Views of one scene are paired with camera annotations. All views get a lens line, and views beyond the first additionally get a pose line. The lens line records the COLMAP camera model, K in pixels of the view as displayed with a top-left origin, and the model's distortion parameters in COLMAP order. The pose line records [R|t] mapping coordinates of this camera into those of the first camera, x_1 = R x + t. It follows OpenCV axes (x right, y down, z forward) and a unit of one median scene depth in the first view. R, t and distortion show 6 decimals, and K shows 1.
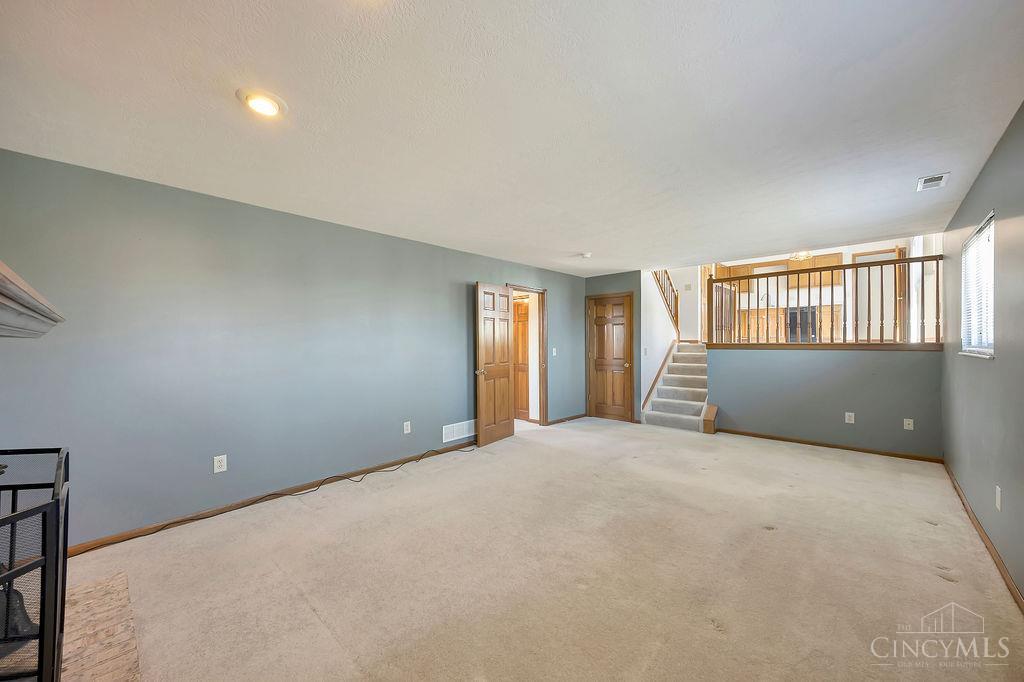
lens RADIAL K [[394.8, 0, 514.6], [0, 394.8, 341.8], [0, 0, 1]] dist [0.000885, 0.000247]
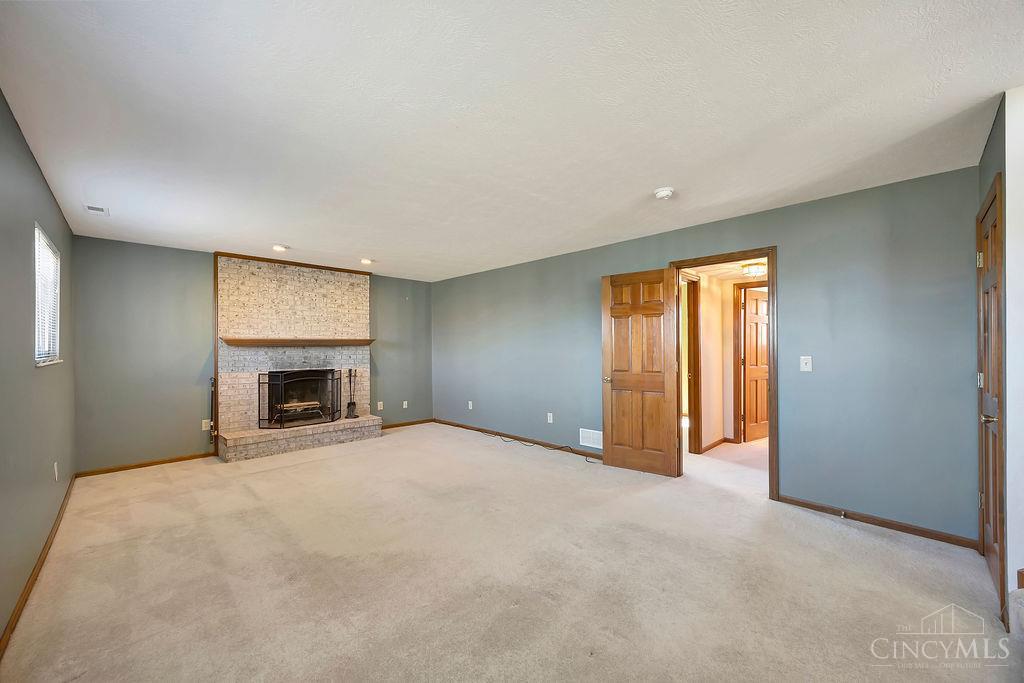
lens RADIAL K [[394.8, 0, 515.2], [0, 394.8, 340.5], [0, 0, 1]] dist [0.000885, 0.000247]
pose [[-0.054325, 0.002063, -0.998521, 0.861610], [0.016130, 0.999869, 0.001189, -0.013541], [0.998393, -0.016042, -0.054351, 0.927112]]
